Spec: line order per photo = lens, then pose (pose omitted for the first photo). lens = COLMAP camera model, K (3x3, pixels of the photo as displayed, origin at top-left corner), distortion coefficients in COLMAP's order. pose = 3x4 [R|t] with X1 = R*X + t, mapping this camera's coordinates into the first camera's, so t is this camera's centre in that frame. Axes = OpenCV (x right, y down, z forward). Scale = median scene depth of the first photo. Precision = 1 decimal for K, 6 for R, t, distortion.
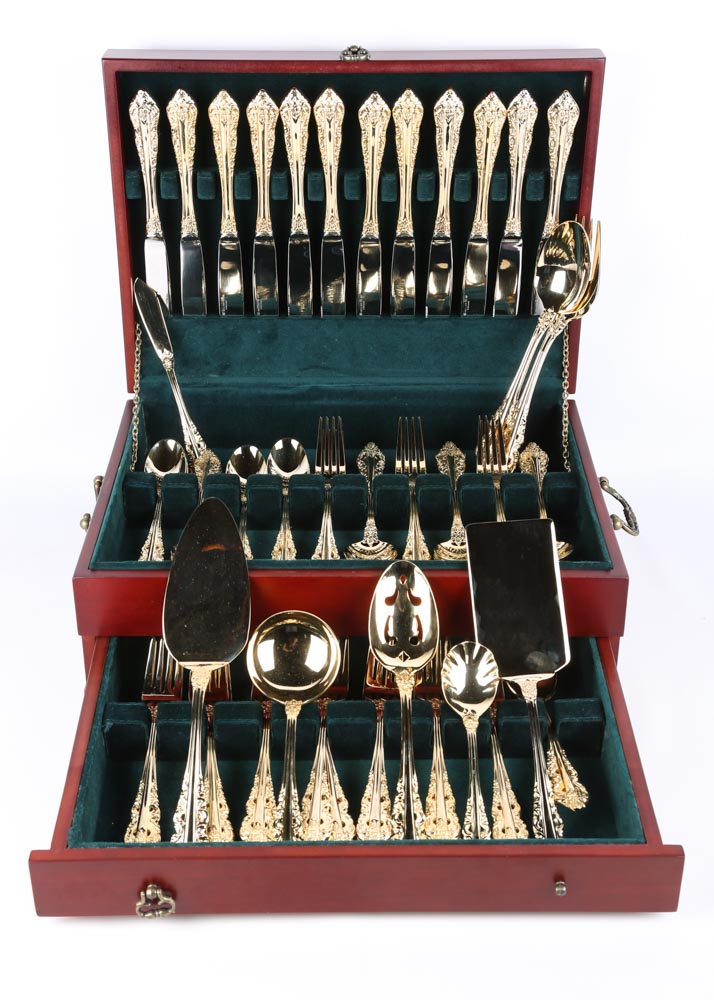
lens RADIAL K [[1565.4, 0, 329.9], [0, 1565.4, 473.9], [0, 0, 1]] dist [0.097984, 0.000000]
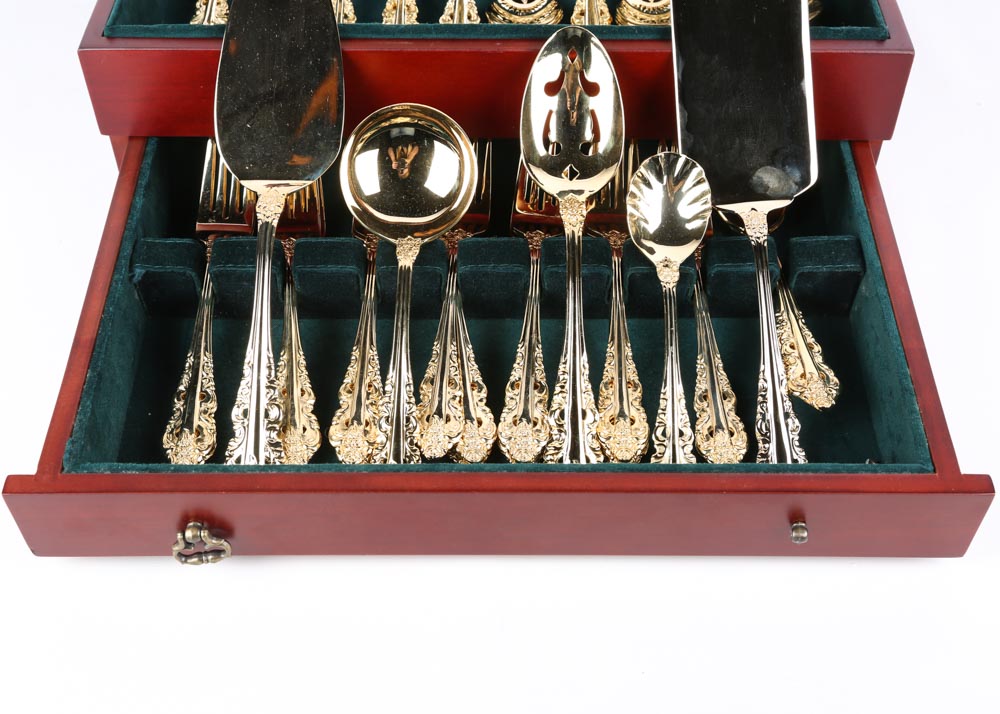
lens RADIAL K [[1345.2, 0, 476.5], [0, 1345.2, 385.7], [0, 0, 1]] dist [0.040927, 0.000000]
pose [[0.999961, 0.005486, -0.006991, 0.009748], [-0.002967, 0.947662, 0.319263, 0.015961], [0.008376, -0.319229, 0.947641, 0.378291]]
